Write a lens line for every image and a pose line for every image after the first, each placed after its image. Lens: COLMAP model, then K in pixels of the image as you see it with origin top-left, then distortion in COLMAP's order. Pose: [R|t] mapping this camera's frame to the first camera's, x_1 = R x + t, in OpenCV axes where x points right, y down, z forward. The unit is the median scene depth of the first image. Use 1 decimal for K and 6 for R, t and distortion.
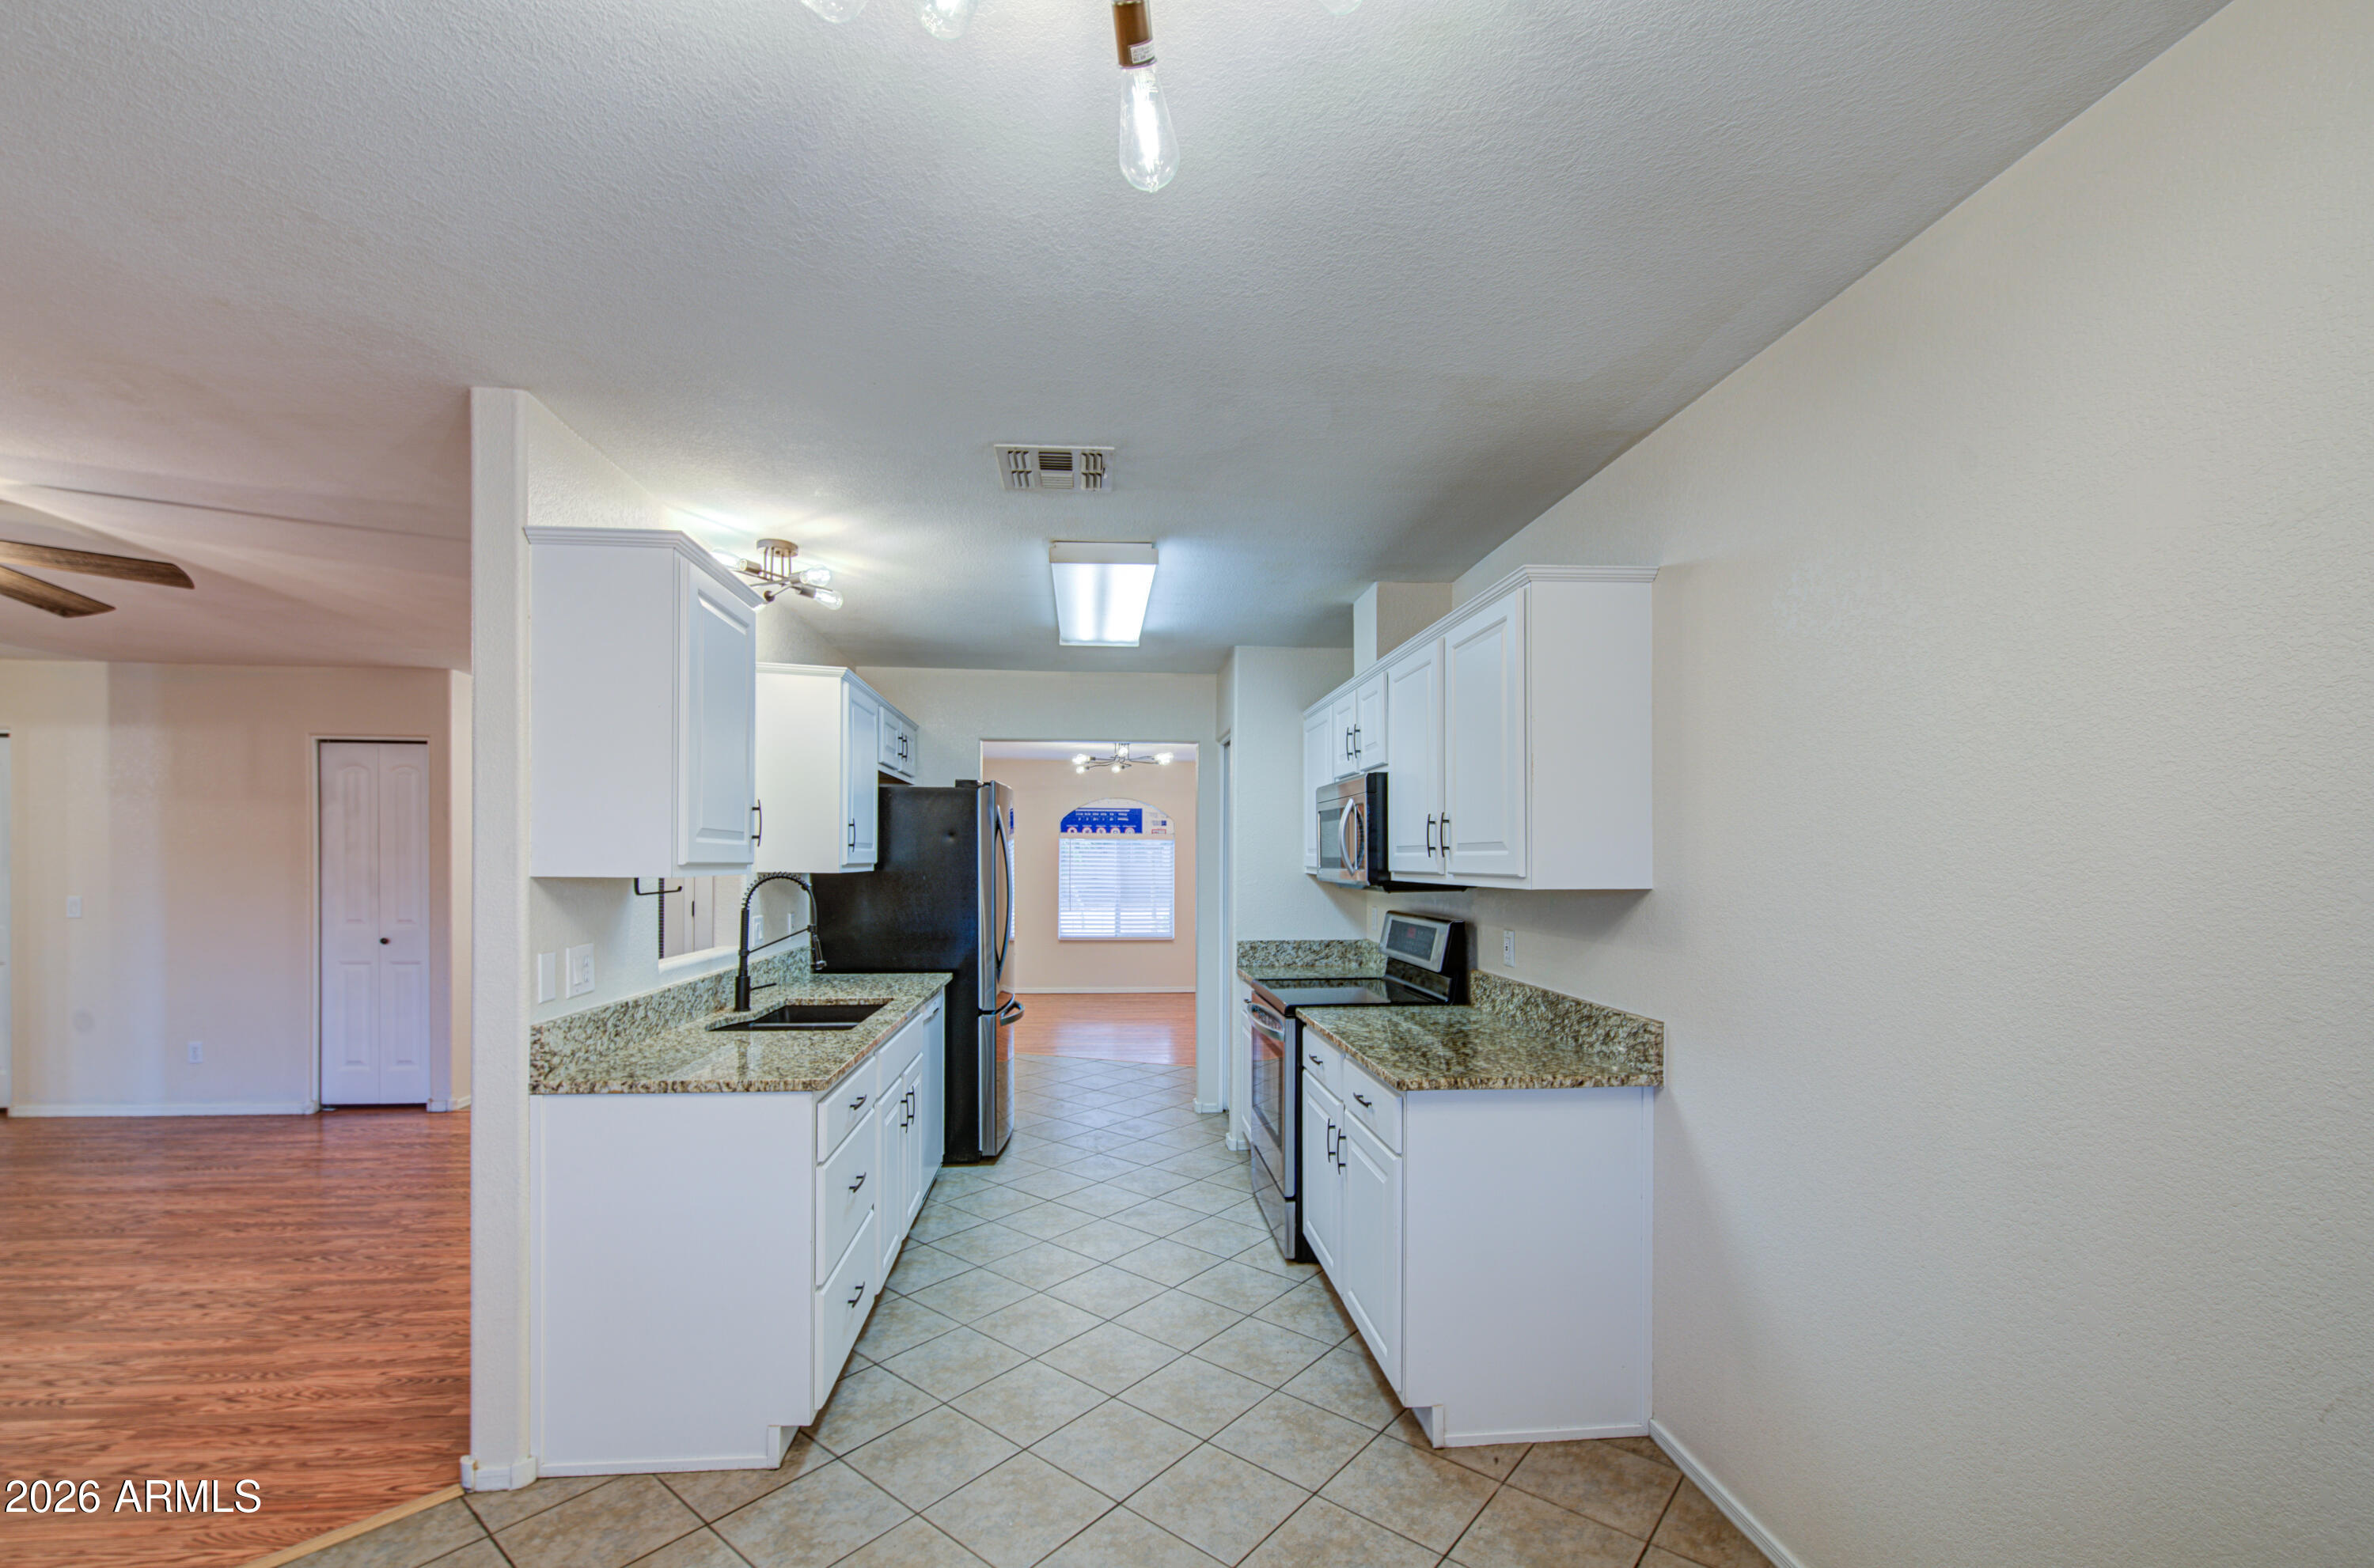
lens RADIAL K [[993.4, 0, 1187.5], [0, 993.4, 856.8], [0, 0, 1]] dist [-0.011123, -0.000077]
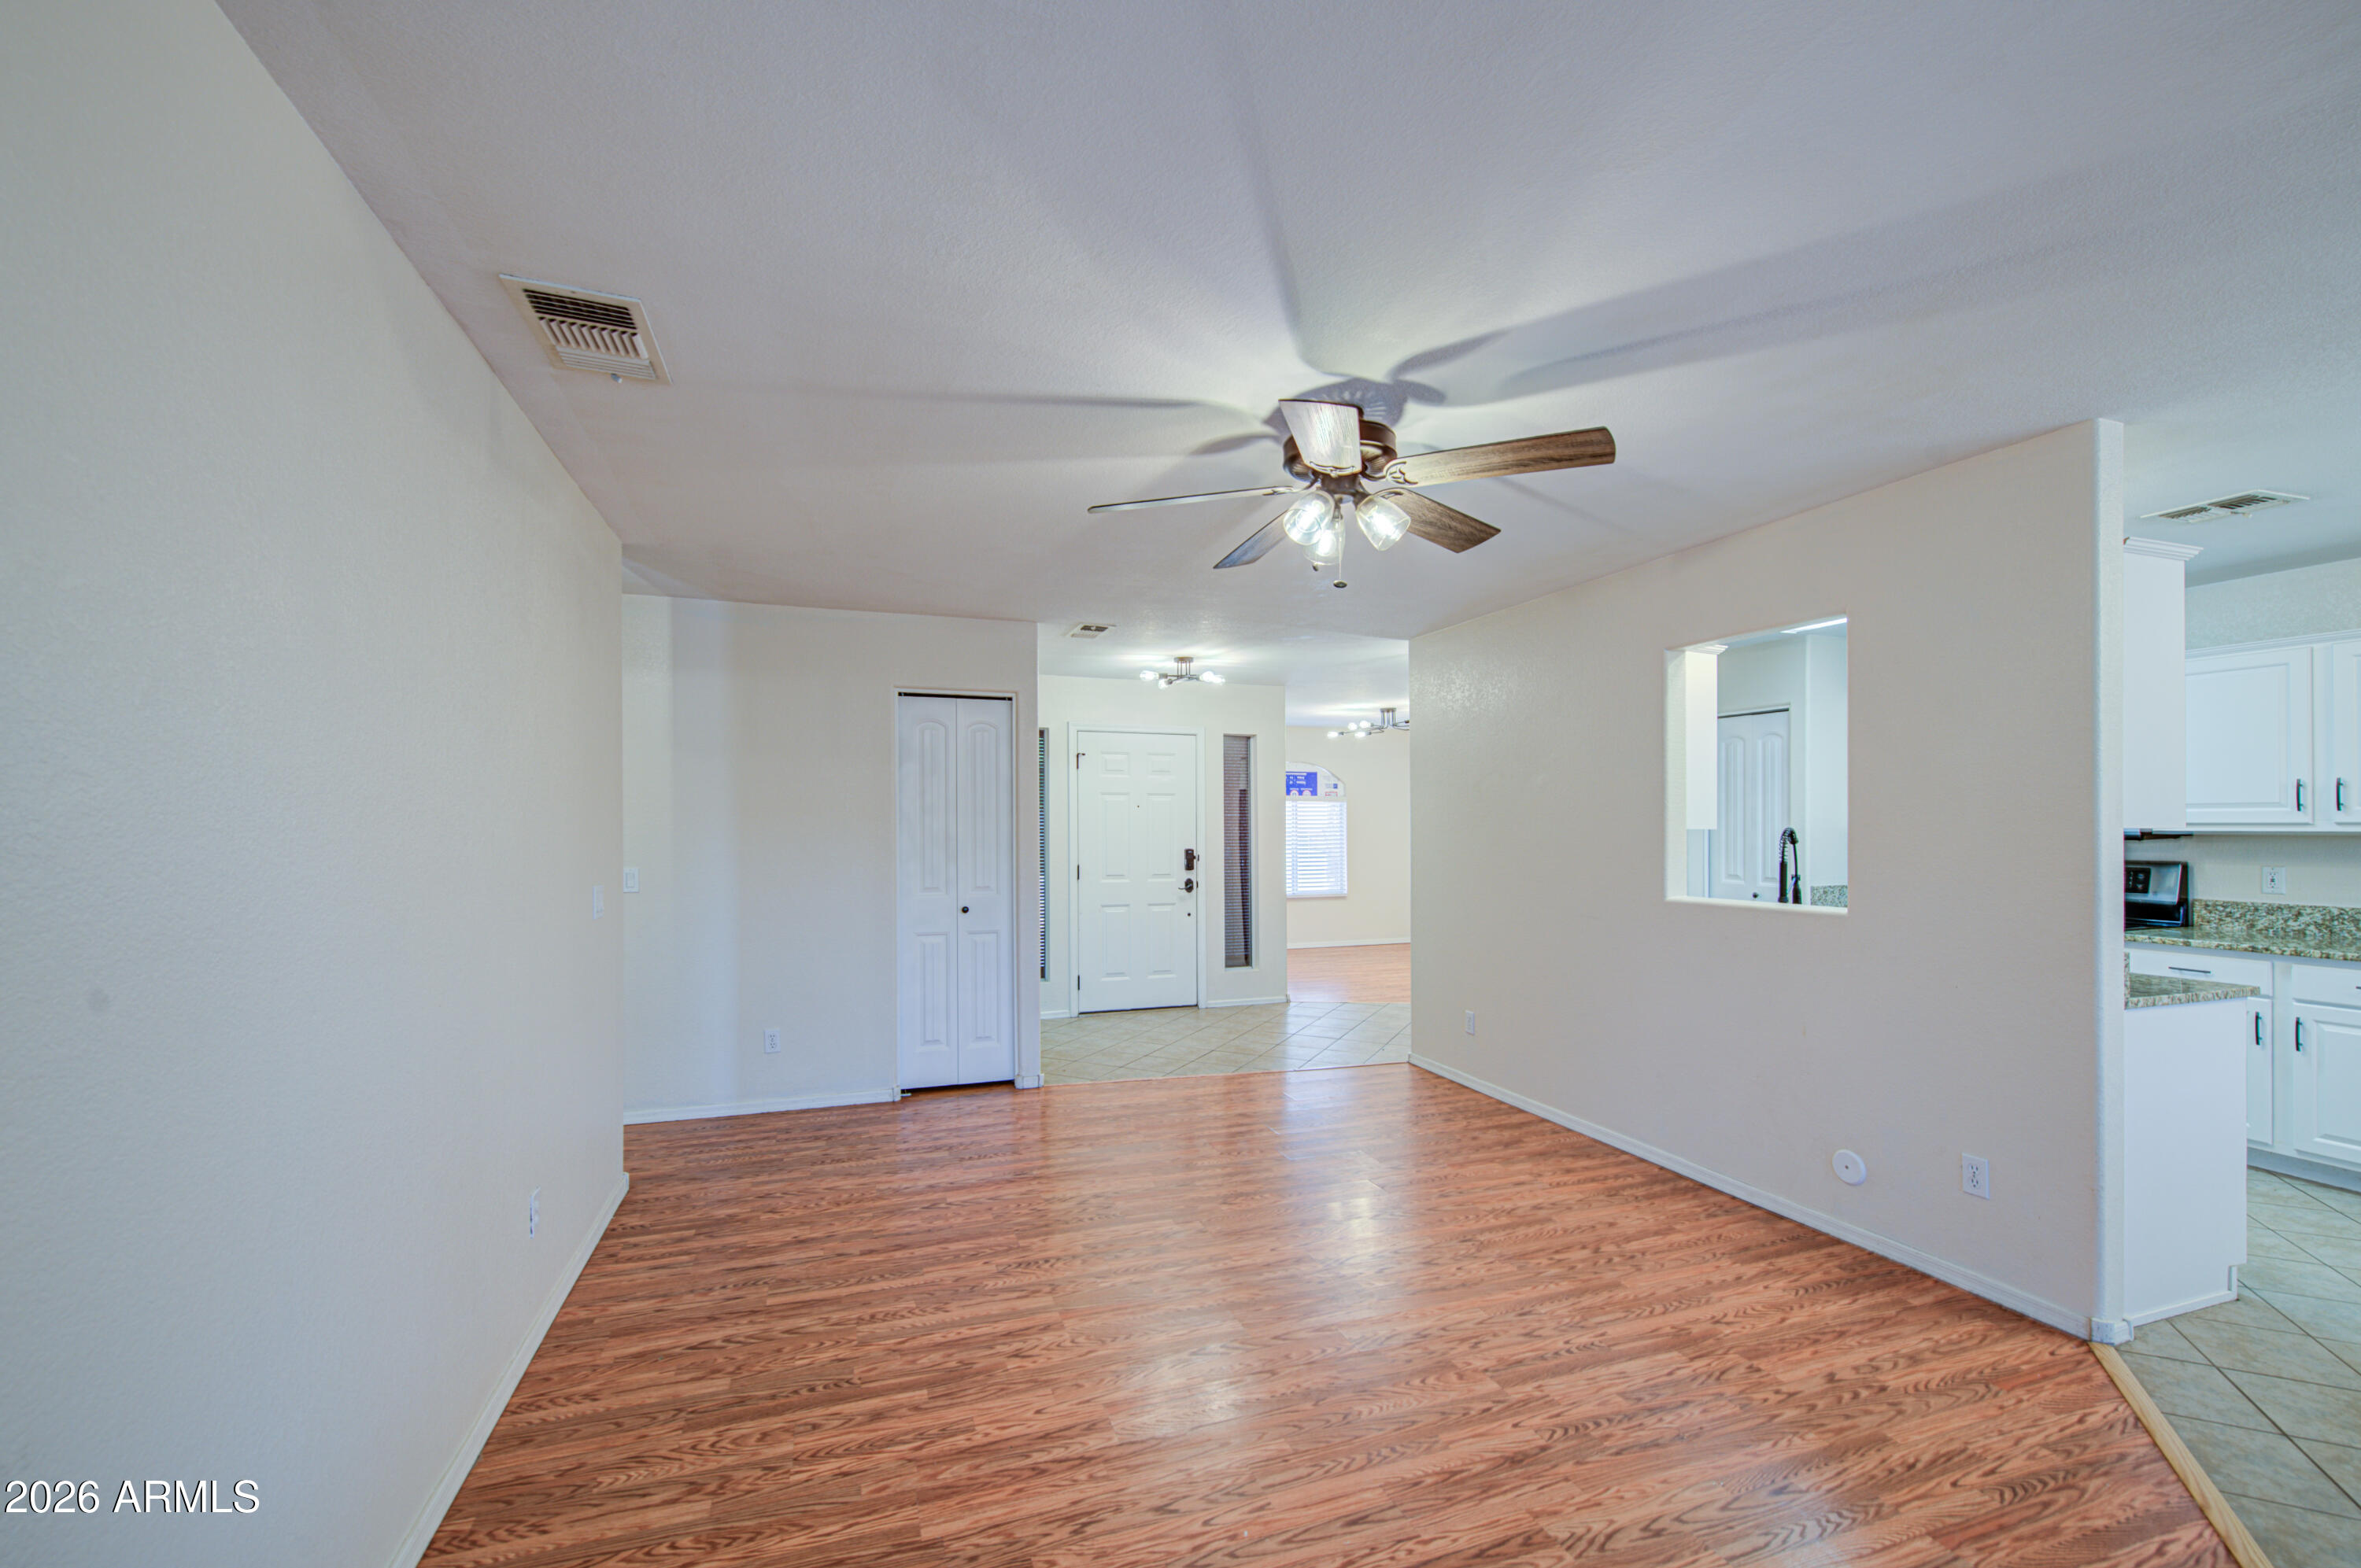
lens RADIAL K [[986.6, 0, 1178.7], [0, 986.6, 807.2], [0, 0, 1]] dist [-0.003952, -0.000596]
pose [[0.972163, -0.002608, 0.234290, -0.862134], [0.005545, 0.999914, -0.011880, 0.000319], [-0.234239, 0.012849, 0.972094, 0.041077]]
